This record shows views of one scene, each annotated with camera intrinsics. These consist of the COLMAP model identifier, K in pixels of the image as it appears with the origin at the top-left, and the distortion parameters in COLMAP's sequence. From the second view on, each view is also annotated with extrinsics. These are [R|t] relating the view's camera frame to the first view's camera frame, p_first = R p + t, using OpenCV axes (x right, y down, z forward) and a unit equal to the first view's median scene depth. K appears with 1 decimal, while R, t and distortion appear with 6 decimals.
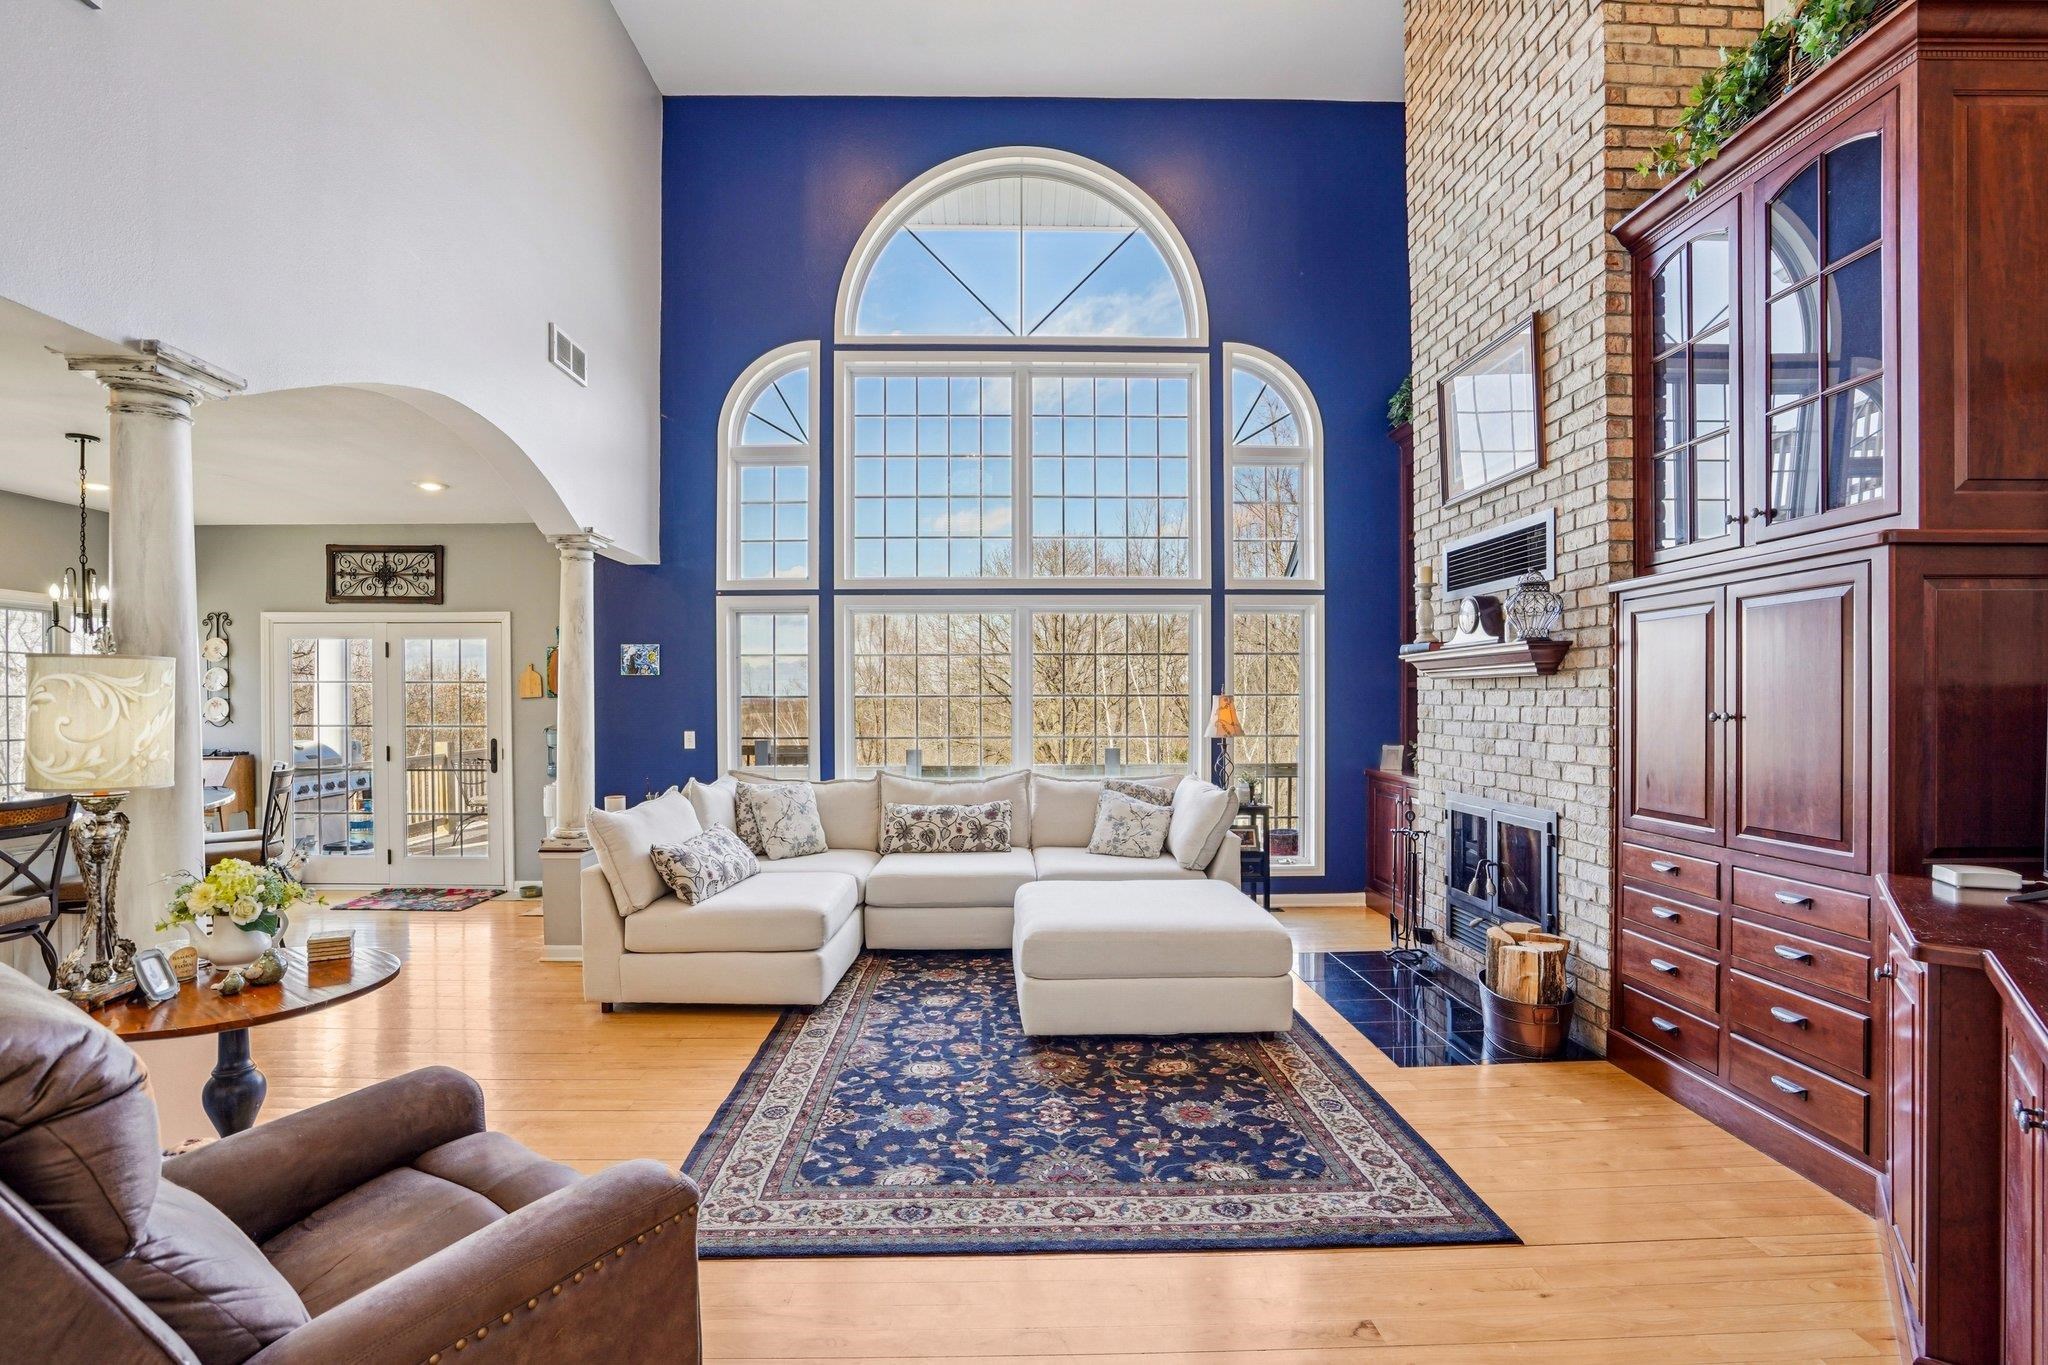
lens RADIAL K [[956.8, 0, 1003.4], [0, 956.8, 707.6], [0, 0, 1]] dist [-0.065572, 0.028846]
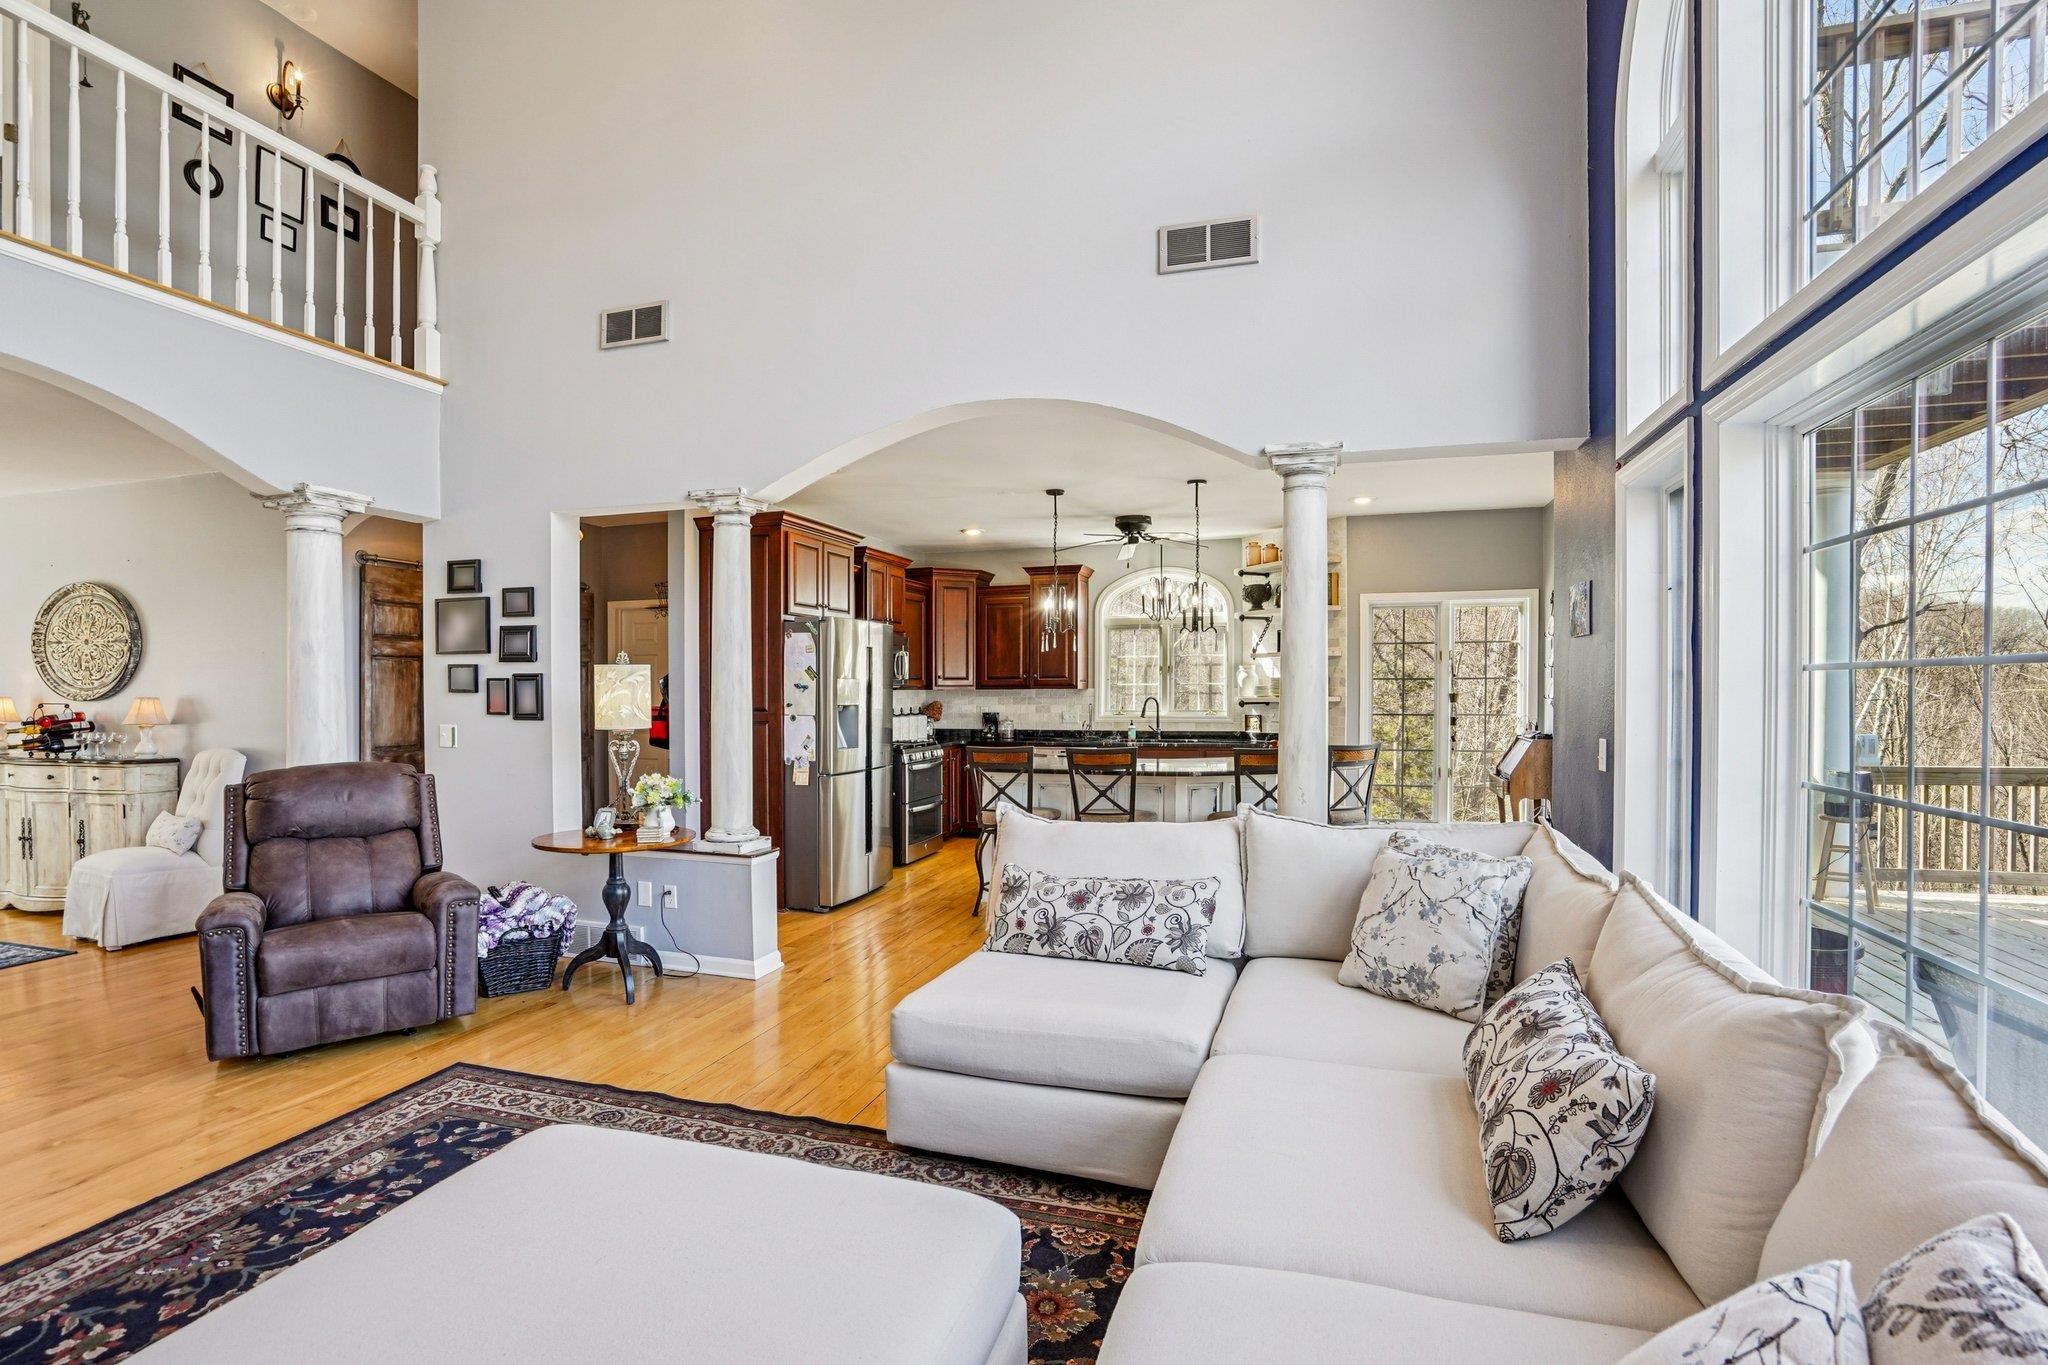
lens RADIAL K [[959.3, 0, 1021.6], [0, 959.3, 698.6], [0, 0, 1]] dist [-0.056348, 0.023044]
pose [[-0.314022, 0.015984, -0.949281, 0.453483], [-0.001386, 0.999849, 0.017294, -0.010643], [0.949415, 0.006747, -0.313953, 1.462346]]
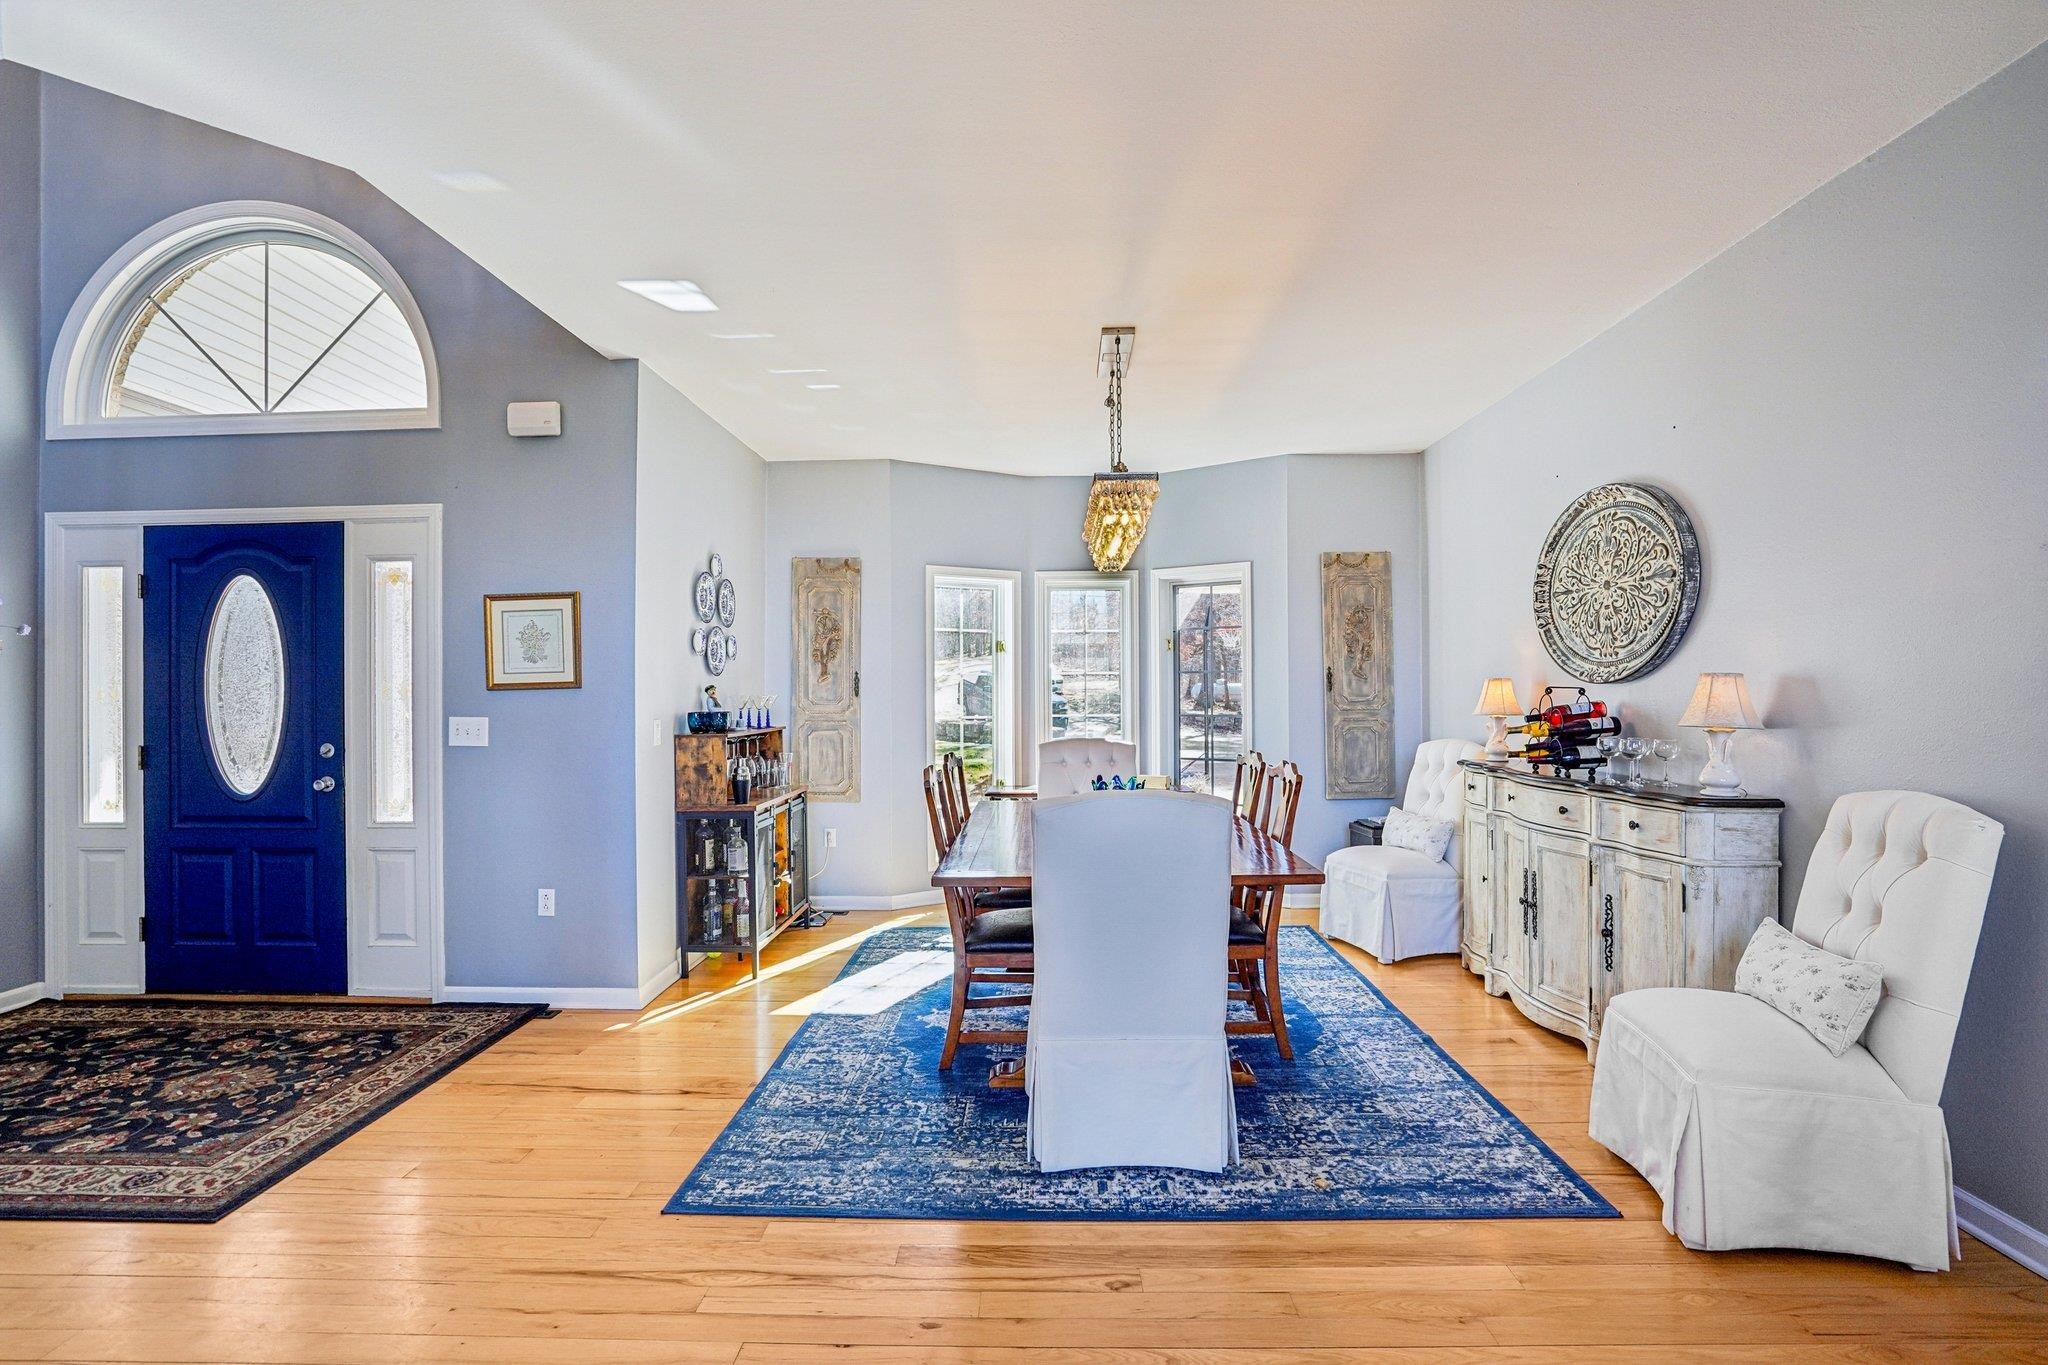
lens RADIAL K [[957.9, 0, 1026.8], [0, 957.9, 678.4], [0, 0, 1]] dist [-0.038540, 0.013751]
pose [[-0.999055, 0.013403, 0.041356, -0.014072], [0.013130, 0.999890, -0.006866, 0.018066], [-0.041443, -0.006316, -0.999121, 0.395939]]
